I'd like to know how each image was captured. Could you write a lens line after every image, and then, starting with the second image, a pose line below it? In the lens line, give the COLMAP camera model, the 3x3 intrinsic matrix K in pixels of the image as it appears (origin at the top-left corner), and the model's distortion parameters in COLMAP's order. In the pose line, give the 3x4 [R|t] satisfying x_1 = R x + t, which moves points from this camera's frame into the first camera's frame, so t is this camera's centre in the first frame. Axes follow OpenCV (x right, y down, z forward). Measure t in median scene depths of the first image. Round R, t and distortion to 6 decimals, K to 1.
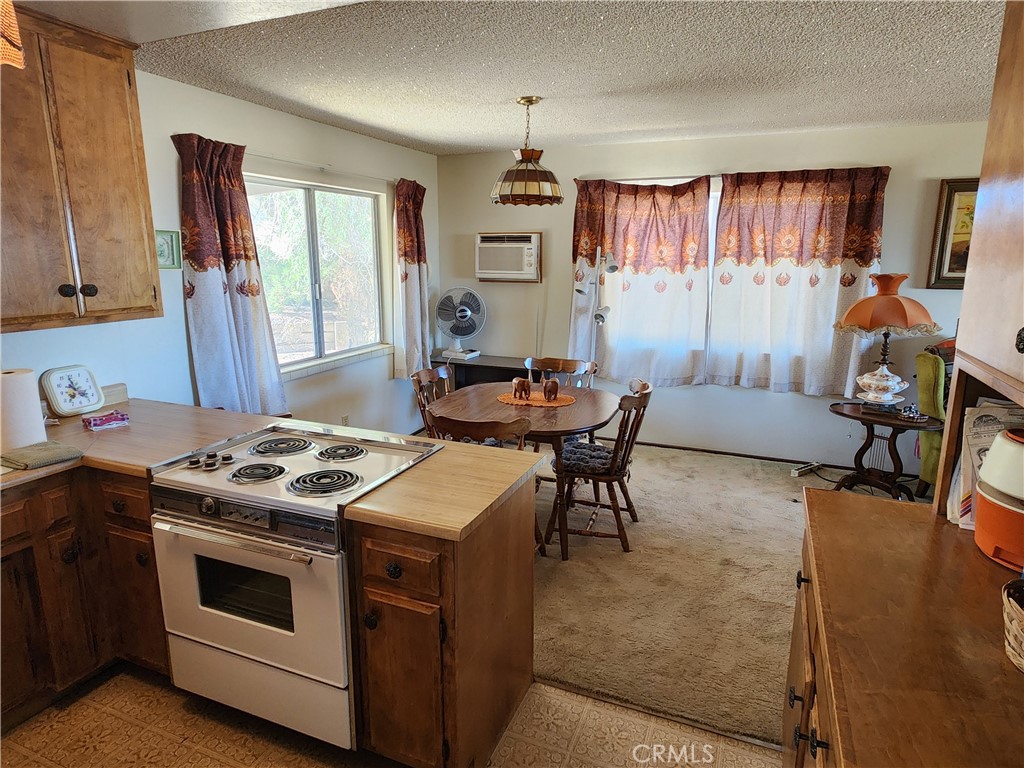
lens RADIAL K [[610.4, 0, 511.6], [0, 610.4, 383.9], [0, 0, 1]] dist [-0.003909, -0.000529]
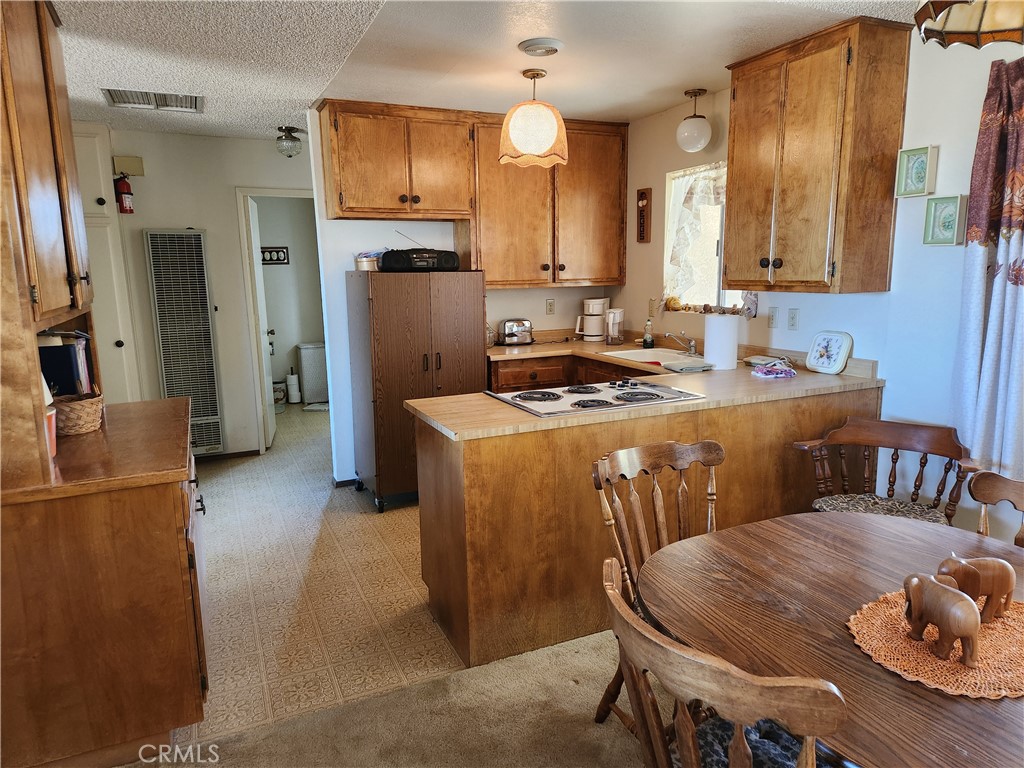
lens RADIAL K [[686.1, 0, 511.6], [0, 686.1, 387.6], [0, 0, 1]] dist [0.009241, 0.001818]
pose [[-0.683134, 0.141790, -0.716396, 0.676981], [-0.133068, 0.940381, 0.313011, -0.274371], [0.718067, 0.309158, -0.623539, 1.523663]]
